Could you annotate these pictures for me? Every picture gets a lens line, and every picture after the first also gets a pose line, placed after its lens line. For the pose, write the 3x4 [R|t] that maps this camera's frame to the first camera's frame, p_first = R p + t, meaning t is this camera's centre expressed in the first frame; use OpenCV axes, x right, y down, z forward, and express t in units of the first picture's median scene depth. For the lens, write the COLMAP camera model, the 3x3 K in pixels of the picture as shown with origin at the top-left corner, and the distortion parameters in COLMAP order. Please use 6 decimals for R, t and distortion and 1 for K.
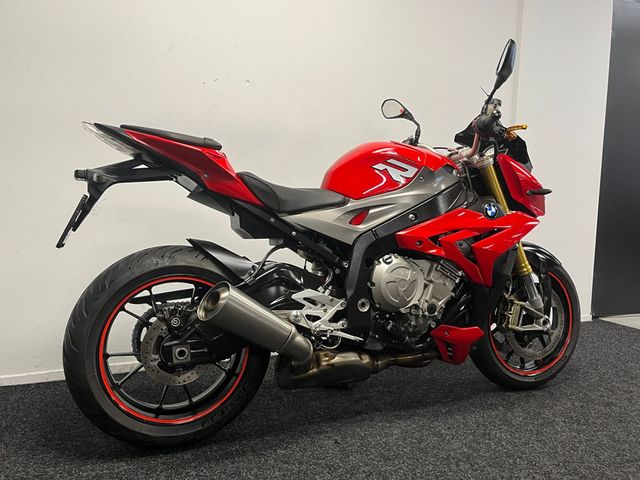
lens RADIAL K [[548.1, 0, 320.0], [0, 548.1, 240.0], [0, 0, 1]] dist [0.048124, -0.003110]
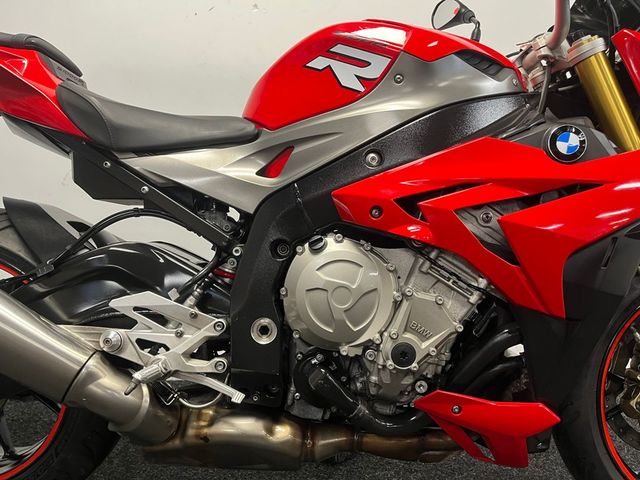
lens RADIAL K [[487.1, 0, 320.0], [0, 487.1, 240.0], [0, 0, 1]] dist [0.023816, -0.004280]
pose [[0.911695, 0.031545, -0.409654, 0.304419], [-0.038193, 0.999238, -0.008054, 0.034814], [0.409088, 0.022989, 0.912206, 0.594214]]
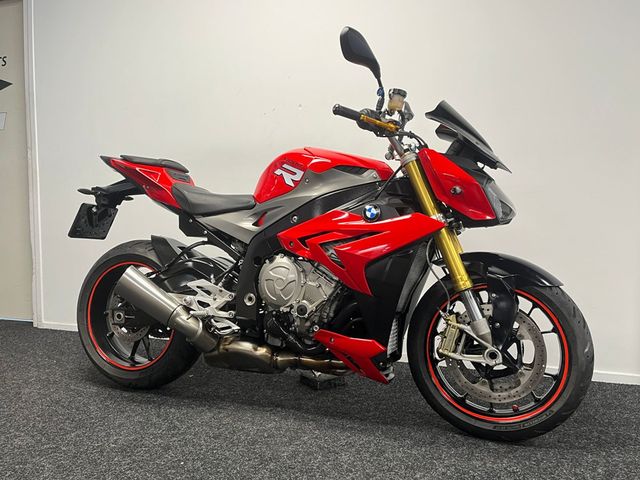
lens RADIAL K [[548.1, 0, 320.0], [0, 548.1, 240.0], [0, 0, 1]] dist [0.048124, -0.003110]
pose [[0.729384, 0.018650, -0.683850, 0.906488], [-0.053475, 0.998124, -0.029815, 0.025677], [0.682011, 0.058316, 0.729013, 0.288381]]
